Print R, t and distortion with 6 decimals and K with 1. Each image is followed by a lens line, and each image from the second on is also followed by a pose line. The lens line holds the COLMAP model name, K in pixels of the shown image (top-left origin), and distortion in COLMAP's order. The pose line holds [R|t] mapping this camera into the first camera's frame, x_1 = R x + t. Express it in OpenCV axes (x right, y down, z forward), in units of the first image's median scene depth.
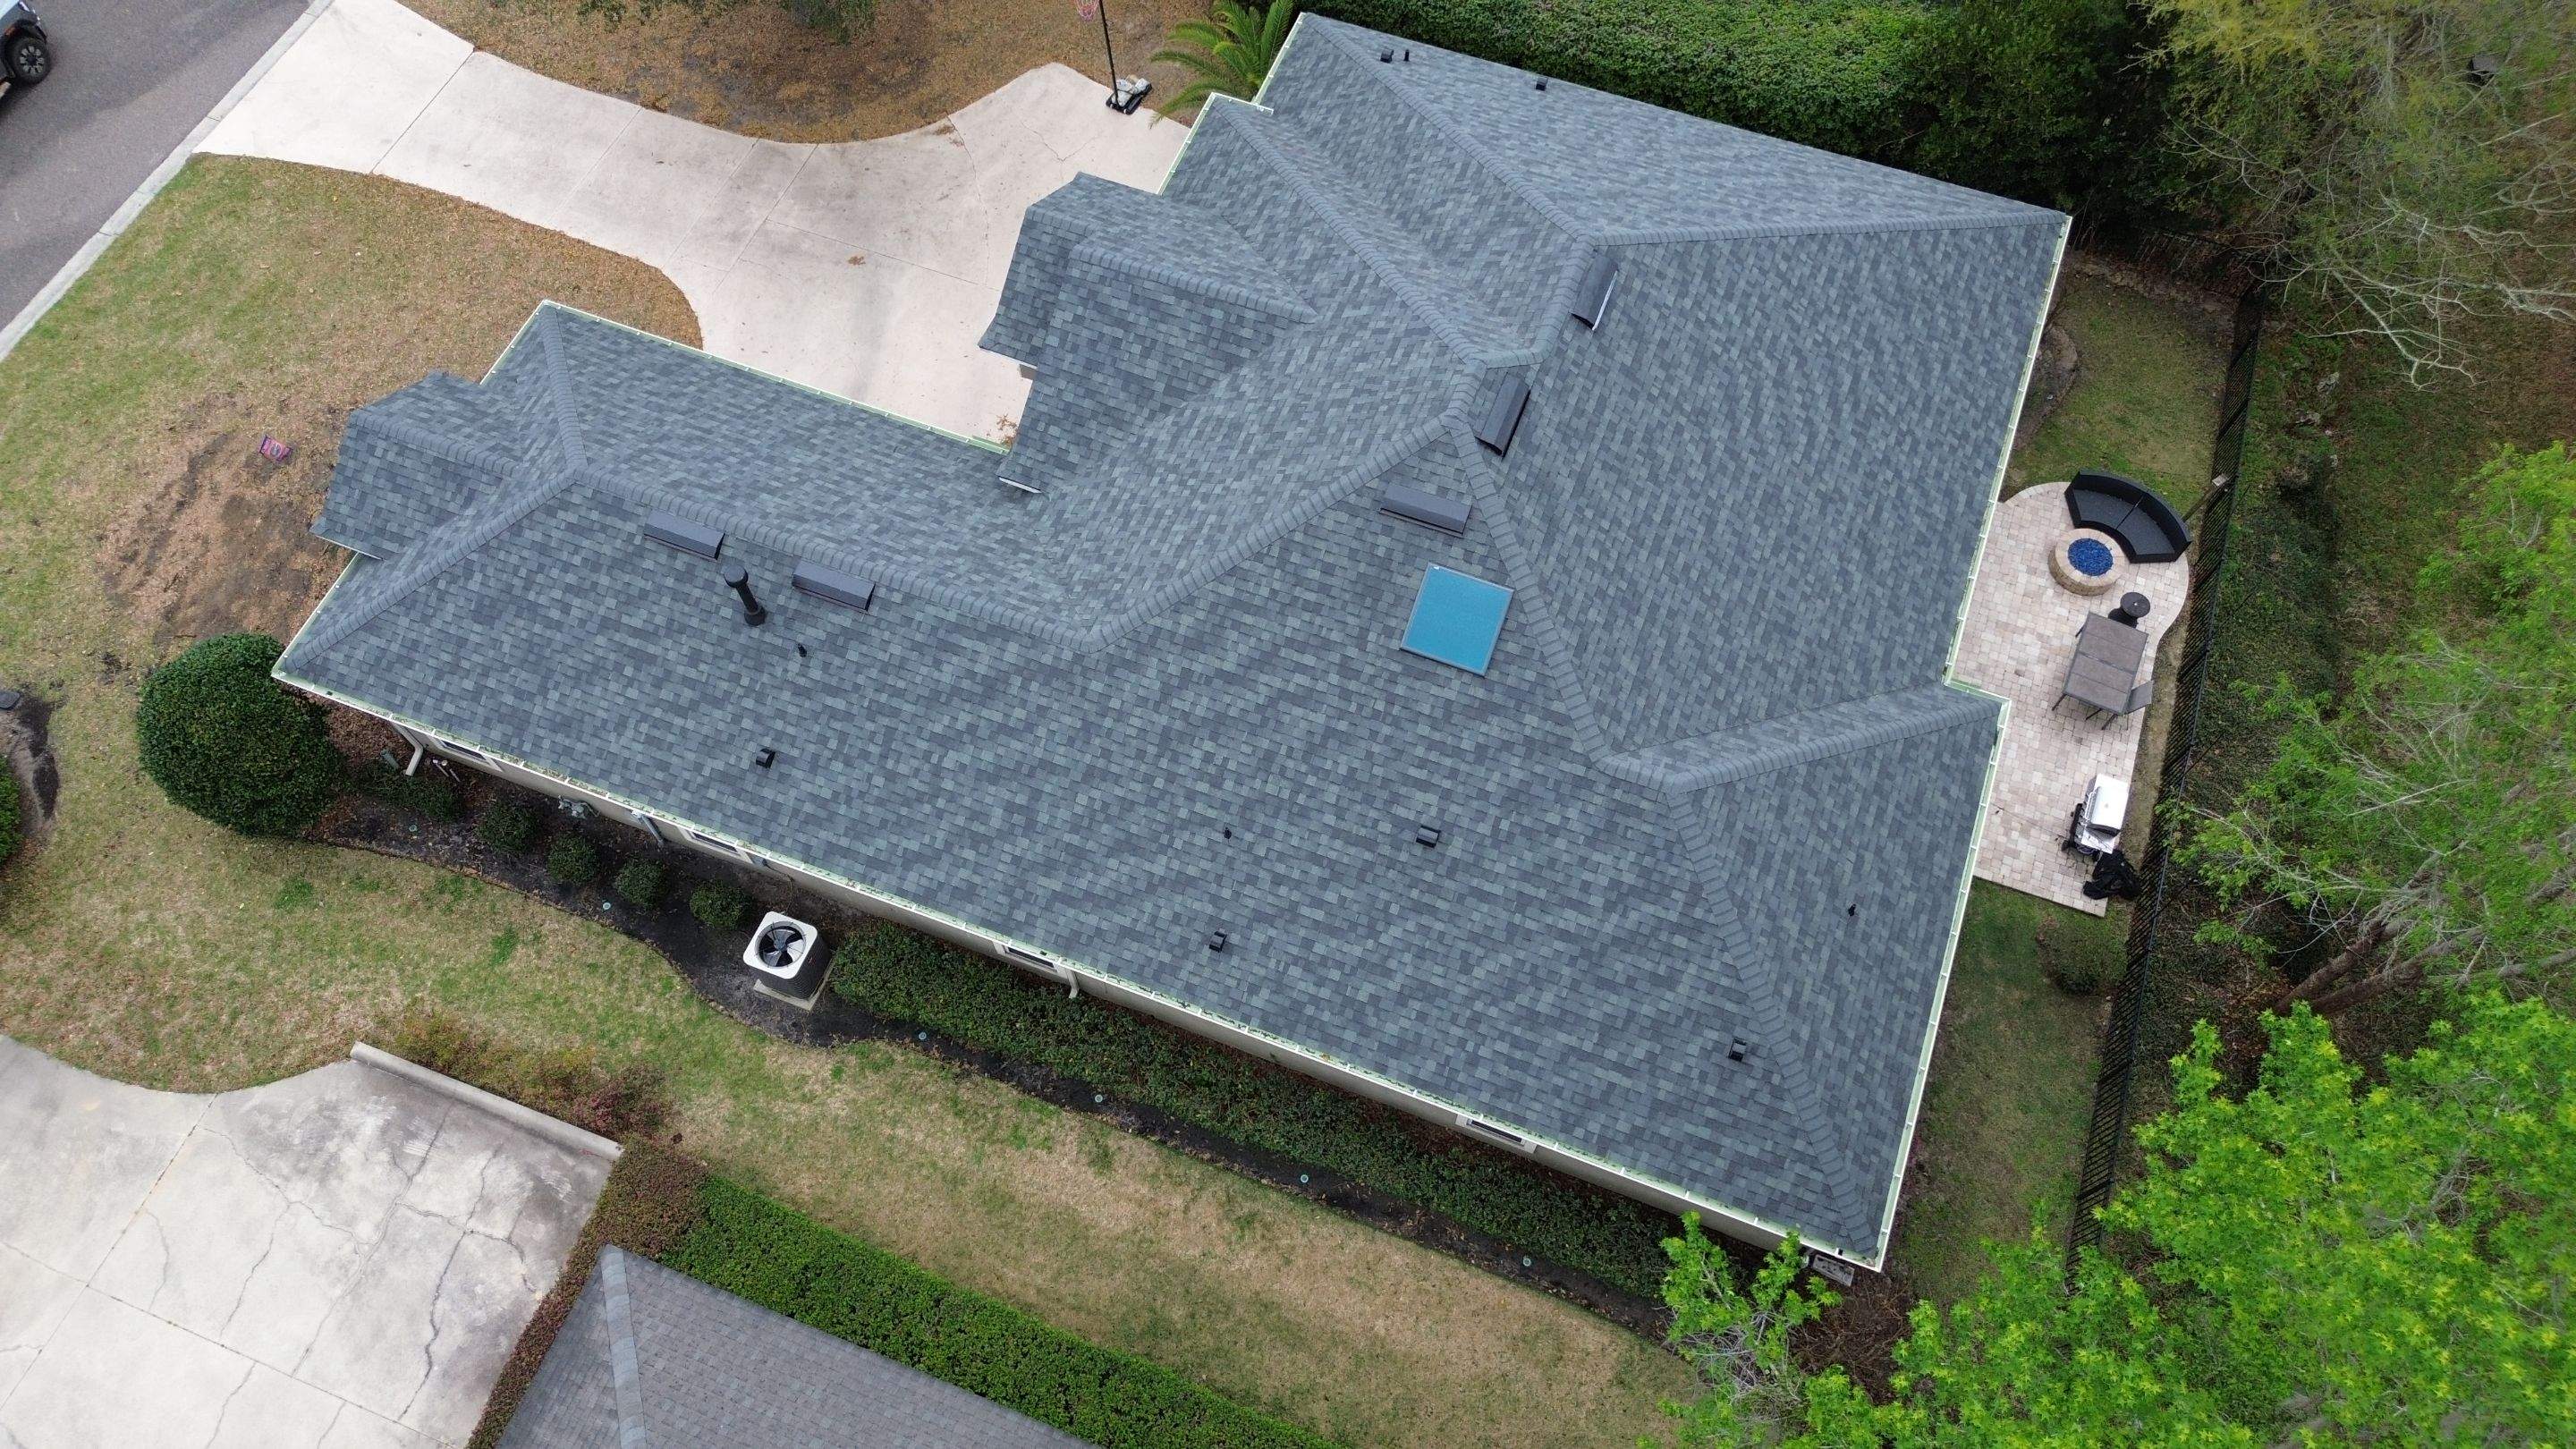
lens RADIAL K [[1768.4, 0, 1299.5], [0, 1768.4, 721.5], [0, 0, 1]] dist [0.132246, -0.154878]
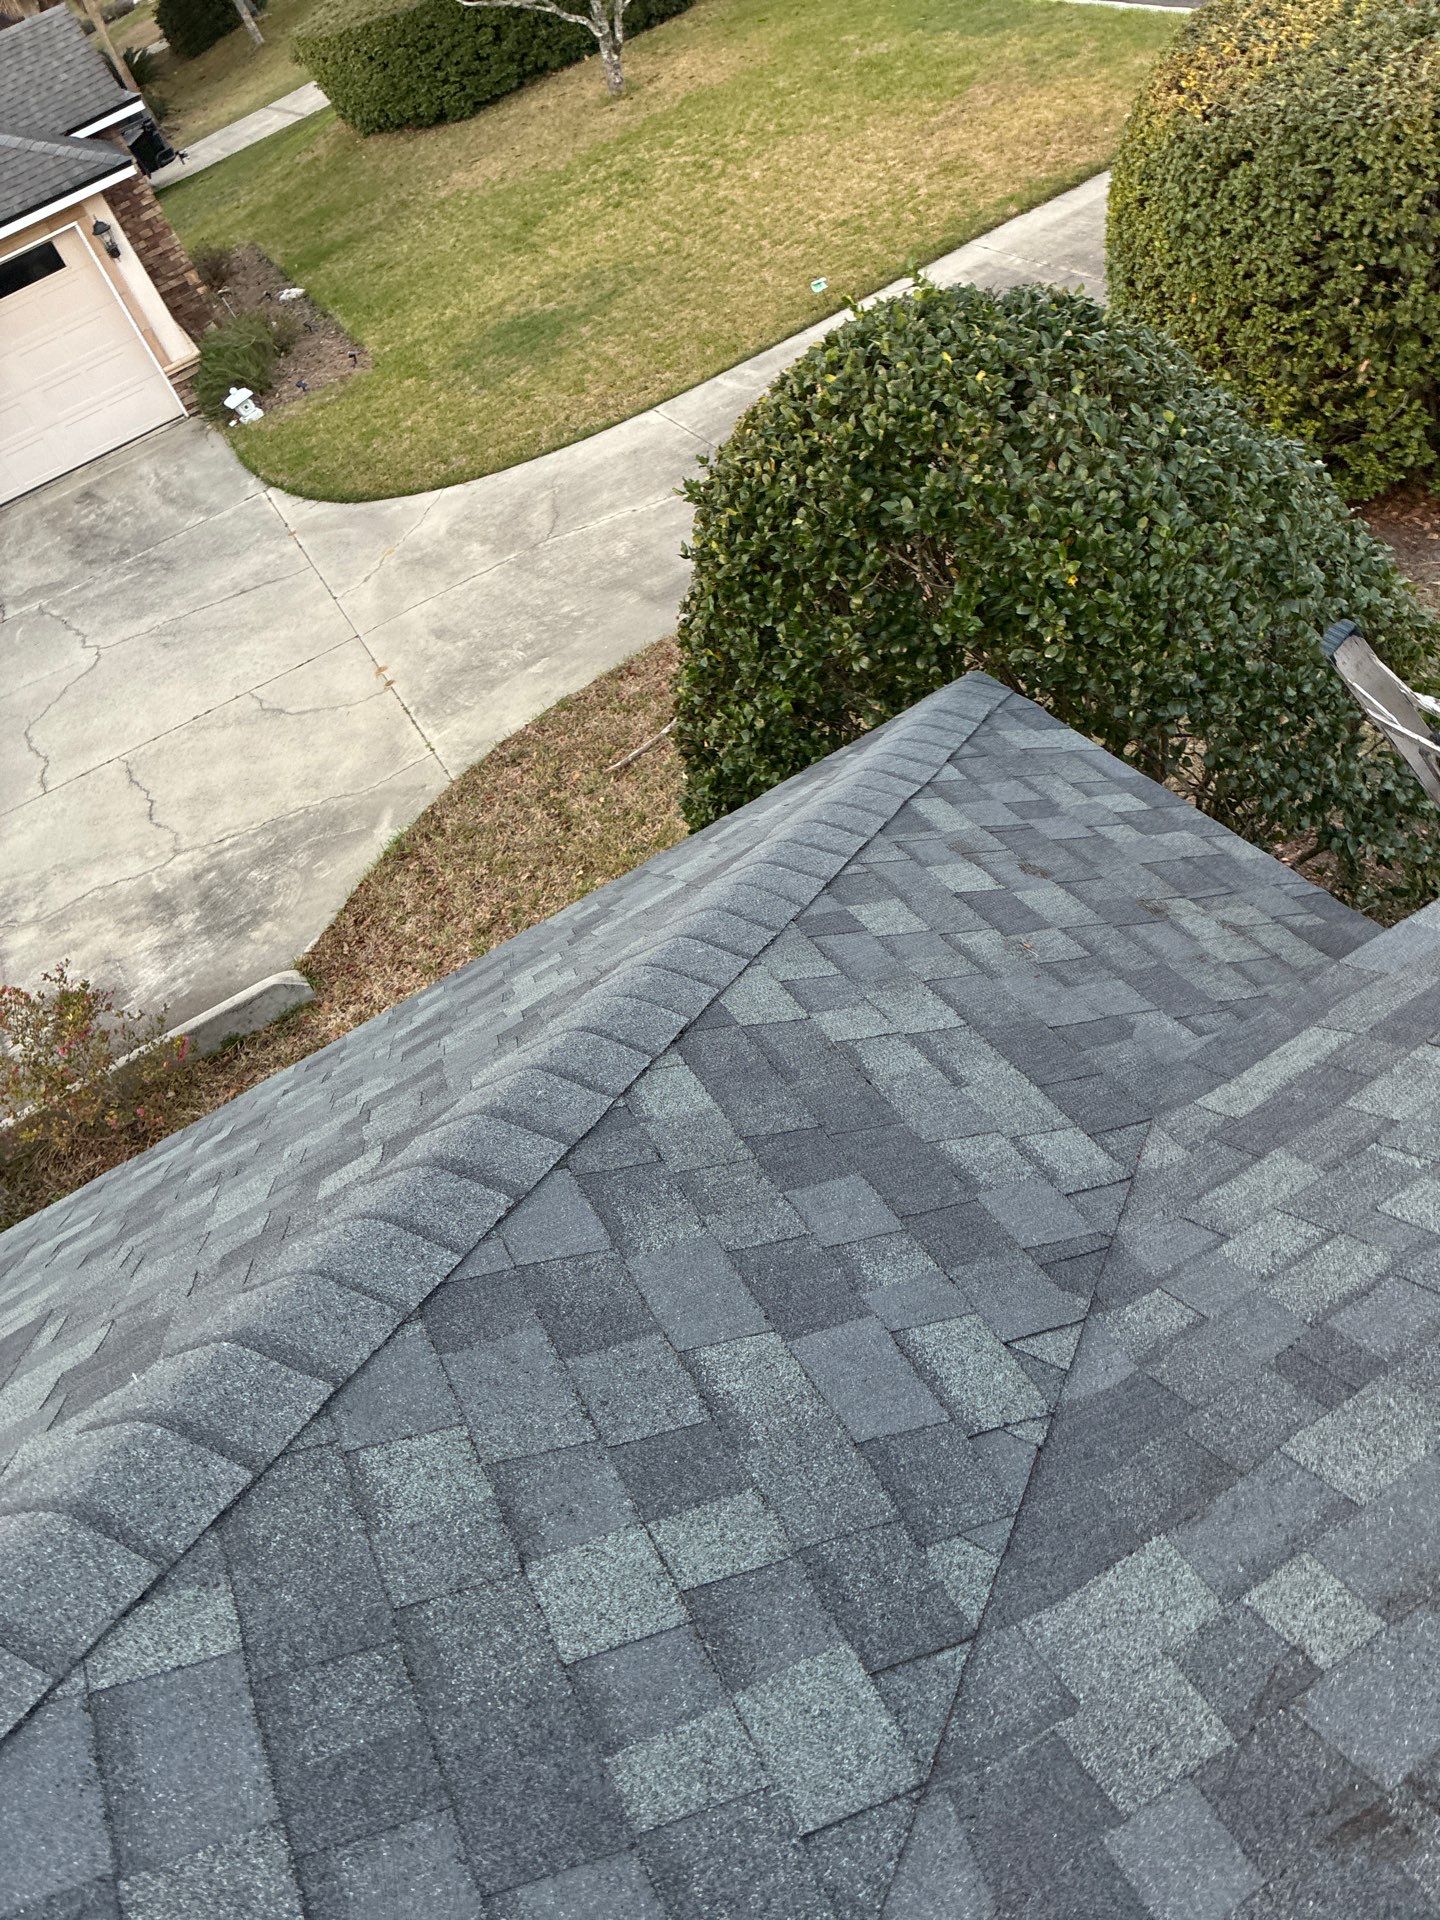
lens RADIAL K [[1423.7, 0, 718.7], [0, 1423.7, 1002.4], [0, 0, 1]] dist [0.007855, 0.002534]
pose [[-0.648630, 0.666138, -0.368158, -0.488048], [-0.477446, 0.020584, 0.878420, -0.171820], [0.592727, 0.745545, 0.304693, 1.025236]]
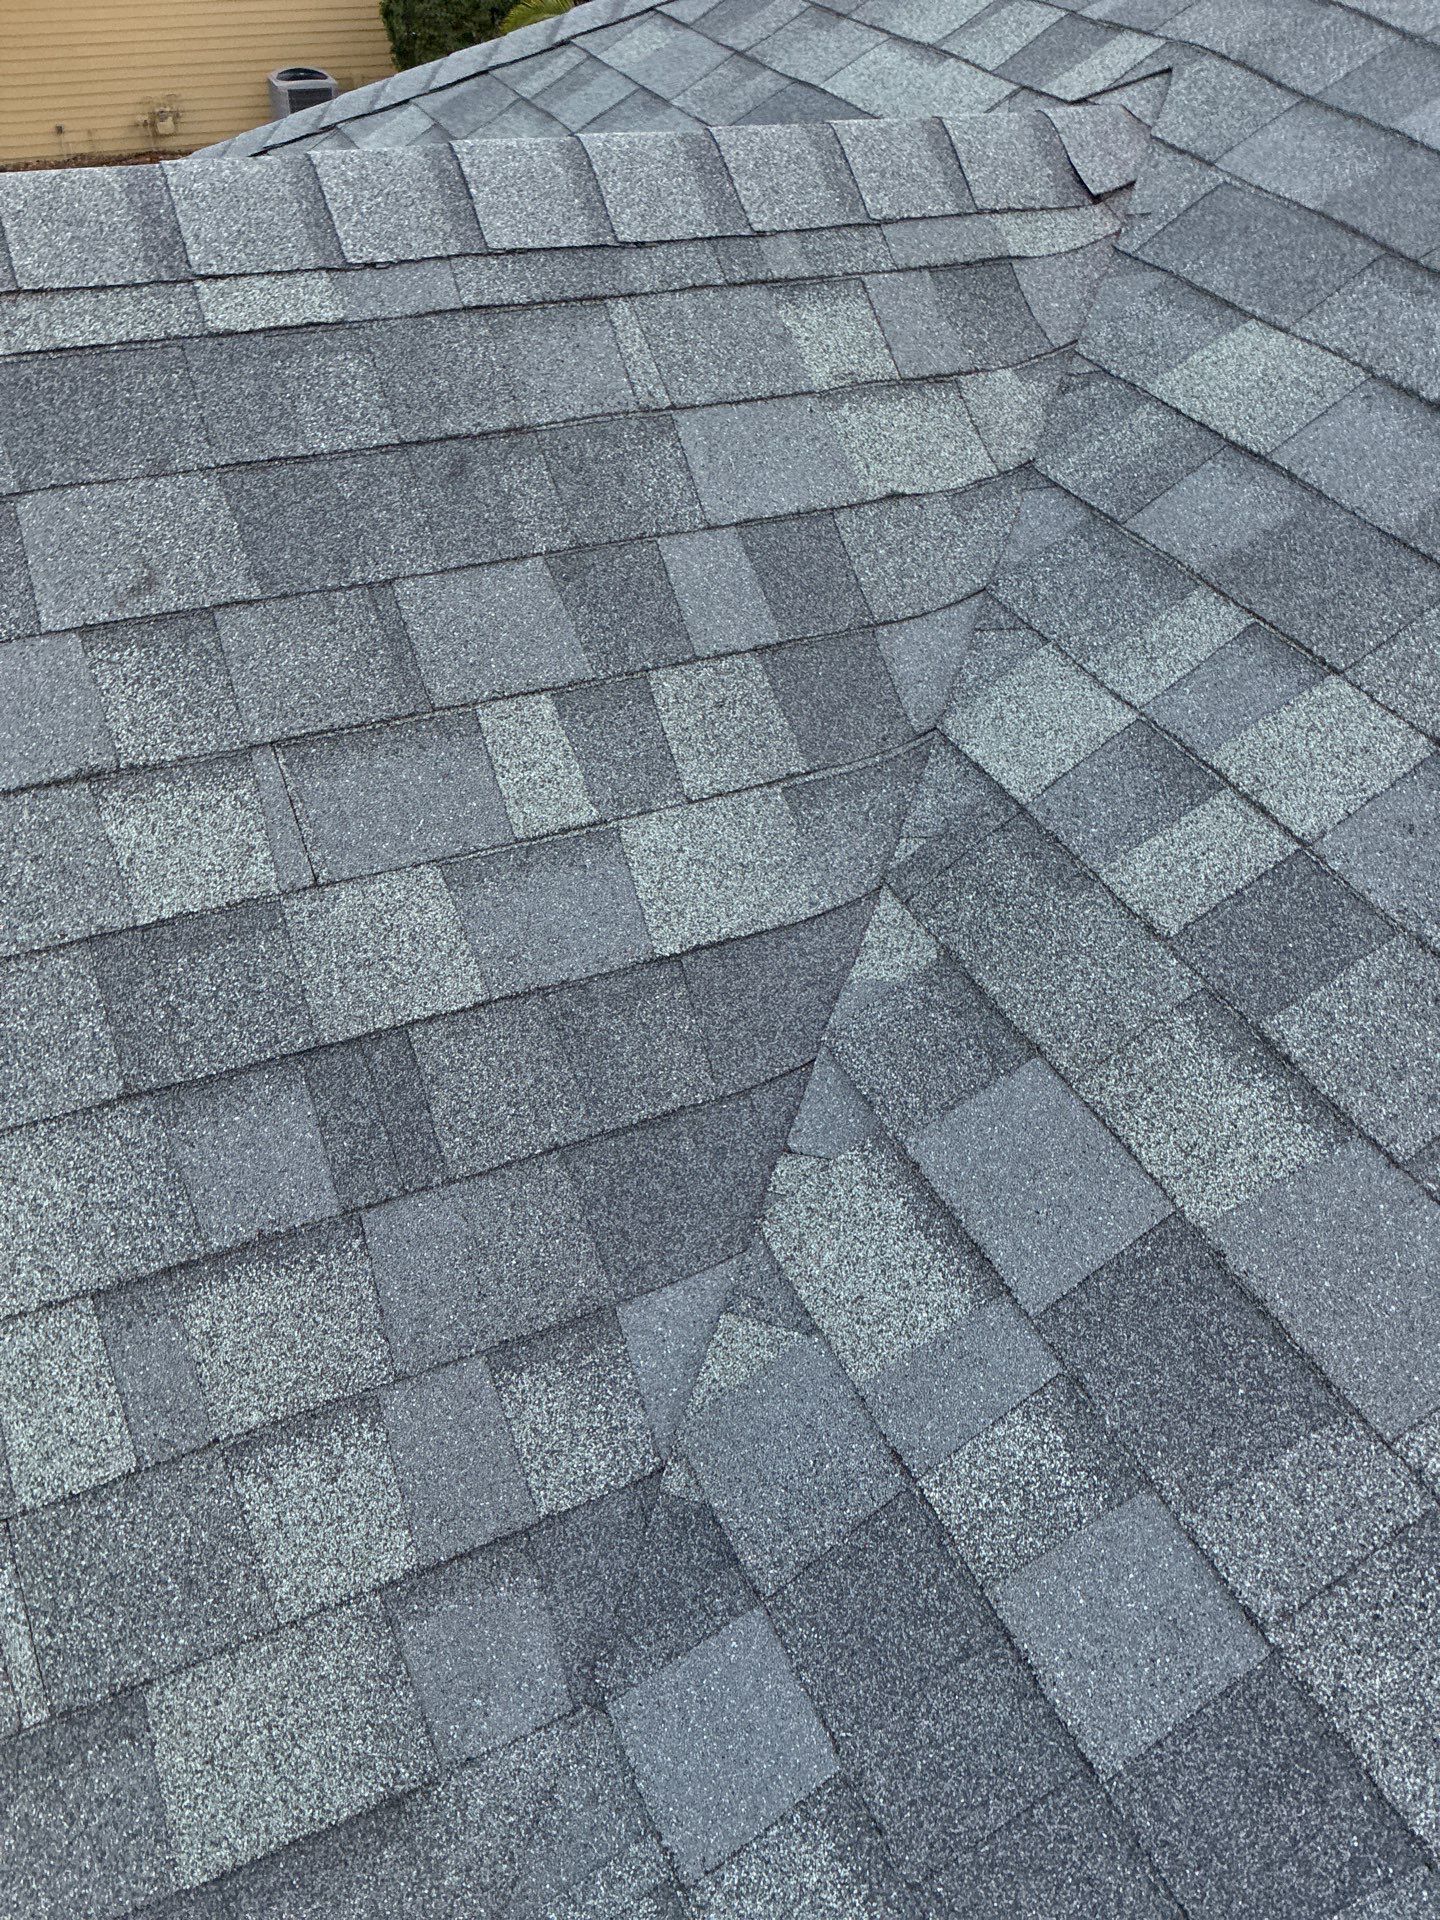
lens RADIAL K [[1423.7, 0, 718.7], [0, 1423.7, 1002.4], [0, 0, 1]] dist [0.007855, 0.002534]
pose [[0.687543, -0.471662, 0.552105, -0.536708], [0.614789, 0.782712, -0.096935, -0.117490], [-0.386419, 0.406076, 0.828120, 1.029499]]
